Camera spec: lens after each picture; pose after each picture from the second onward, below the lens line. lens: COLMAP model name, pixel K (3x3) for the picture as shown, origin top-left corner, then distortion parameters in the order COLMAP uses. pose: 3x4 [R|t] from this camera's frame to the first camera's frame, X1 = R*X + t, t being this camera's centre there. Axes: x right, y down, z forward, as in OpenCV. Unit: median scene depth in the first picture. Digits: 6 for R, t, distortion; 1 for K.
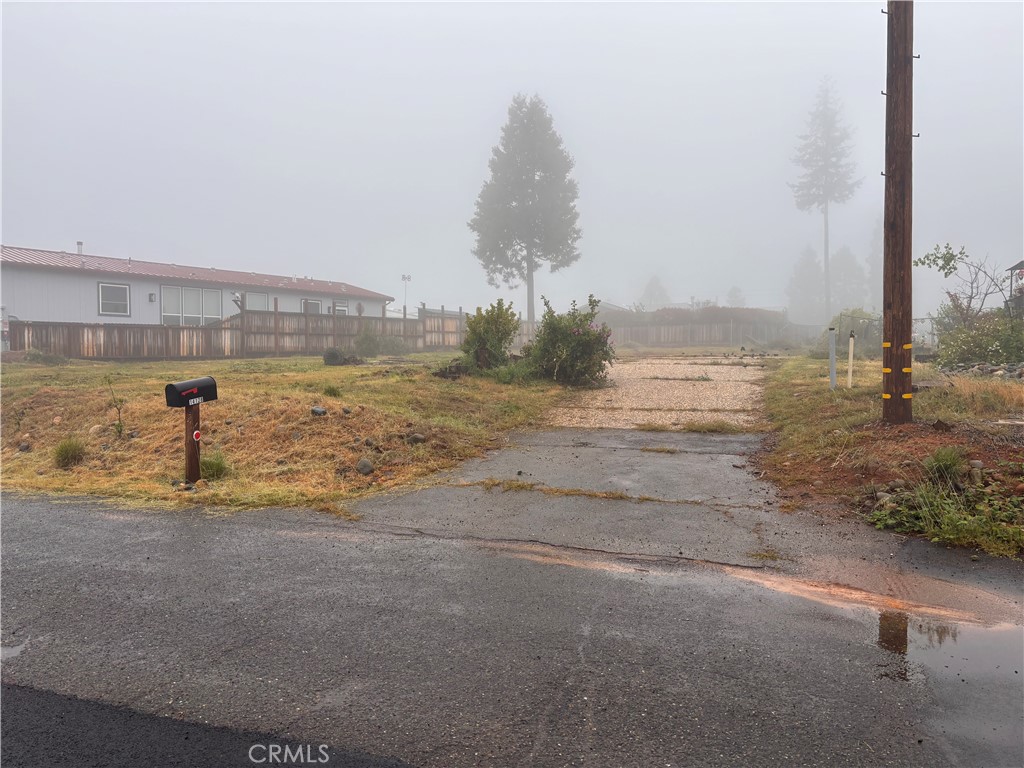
lens RADIAL K [[795.3, 0, 512.0], [0, 795.3, 384.0], [0, 0, 1]] dist [0.066909, -0.005583]
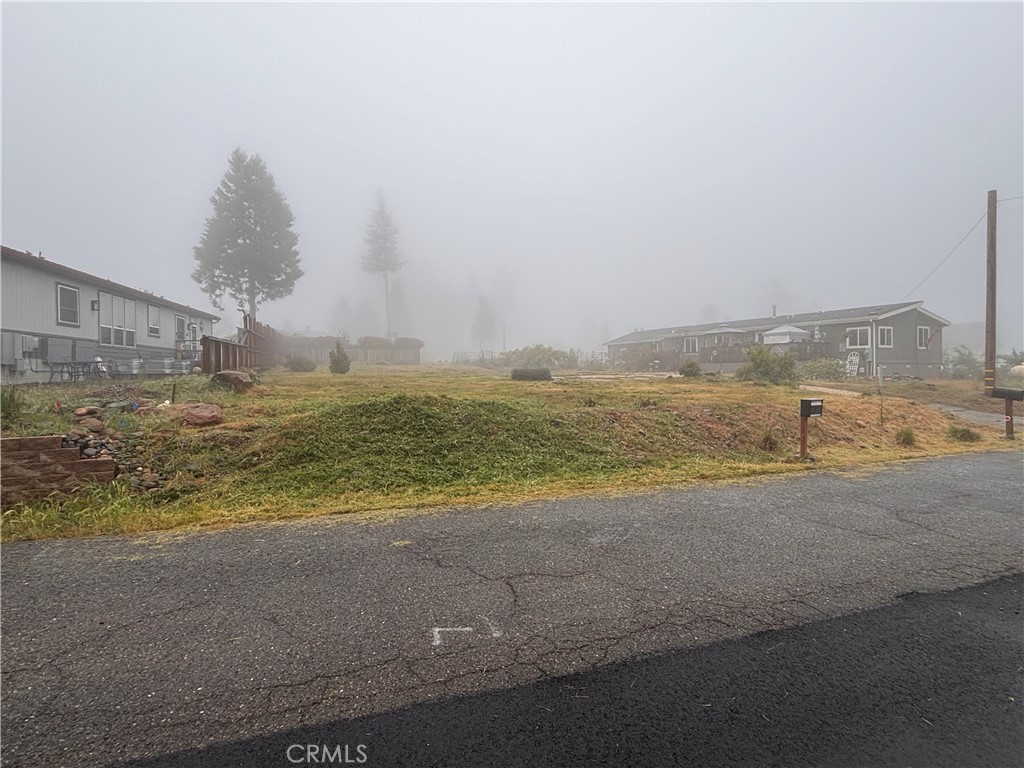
lens RADIAL K [[551.9, 0, 512.0], [0, 551.9, 384.0], [0, 0, 1]] dist [0.001451, 0.000276]
pose [[0.645145, -0.019493, 0.763812, -0.372360], [0.022457, 0.999726, 0.006545, -0.011655], [-0.763730, 0.012931, 0.645406, 0.178556]]
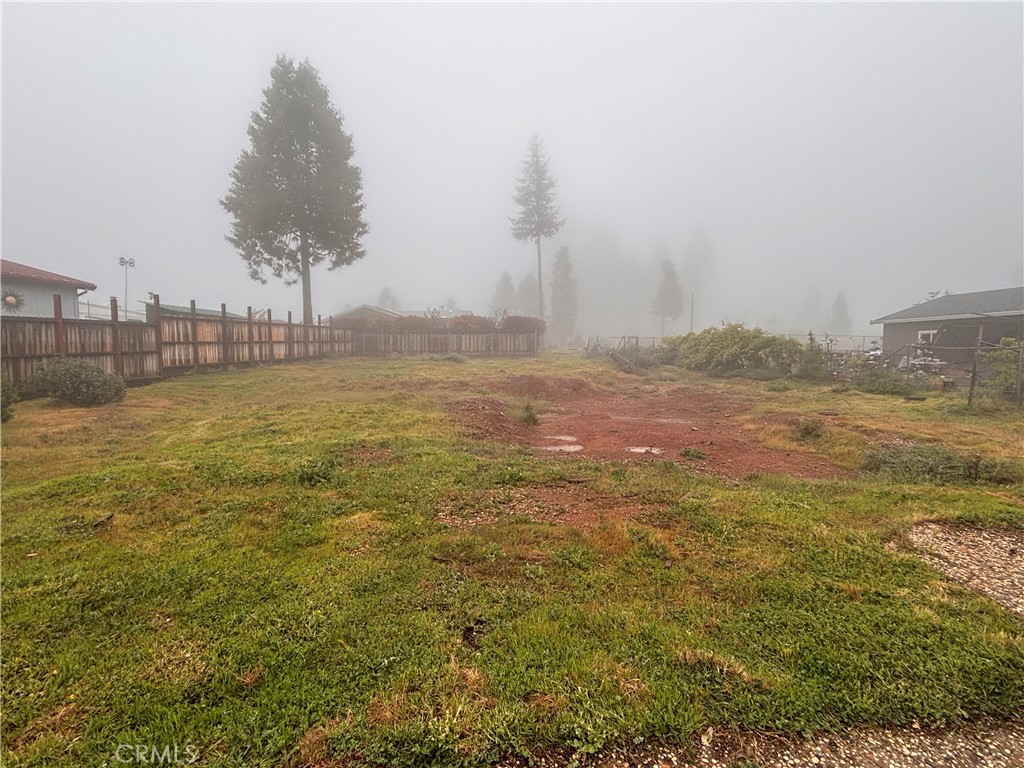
lens RADIAL K [[507.6, 0, 512.0], [0, 507.6, 384.0], [0, 0, 1]] dist [0.023068, -0.033538]
pose [[0.882210, -0.031422, 0.469807, -0.044240], [0.011104, 0.998882, 0.045956, -0.038727], [-0.470725, -0.035326, 0.881572, 0.418575]]
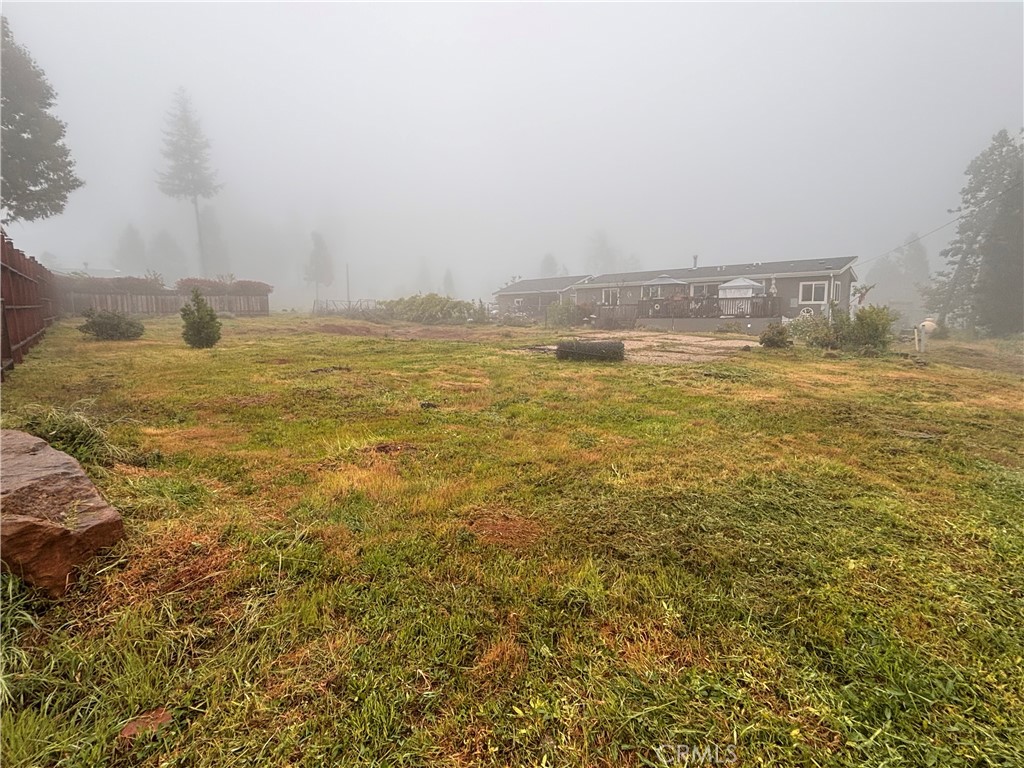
lens RADIAL K [[518.1, 0, 512.0], [0, 518.1, 384.0], [0, 0, 1]] dist [0.000018, -0.000380]
pose [[0.350916, -0.123925, 0.928170, -0.297291], [0.027850, 0.992147, 0.121938, -0.027871], [-0.935993, -0.016940, 0.351612, 0.355361]]
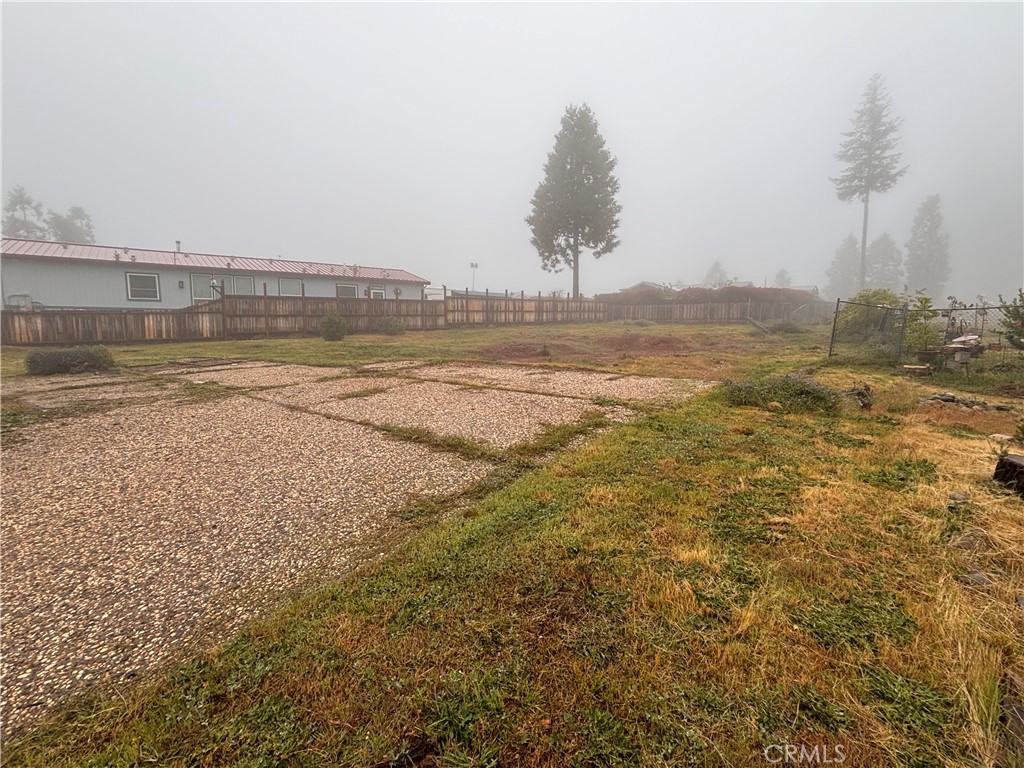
lens RADIAL K [[485.3, 0, 512.0], [0, 485.3, 384.0], [0, 0, 1]] dist [-0.003490, 0.006736]
pose [[0.966972, 0.039750, -0.251765, 0.123827], [-0.014546, 0.994761, 0.101190, -0.025665], [0.254468, -0.094186, 0.962484, 0.262481]]
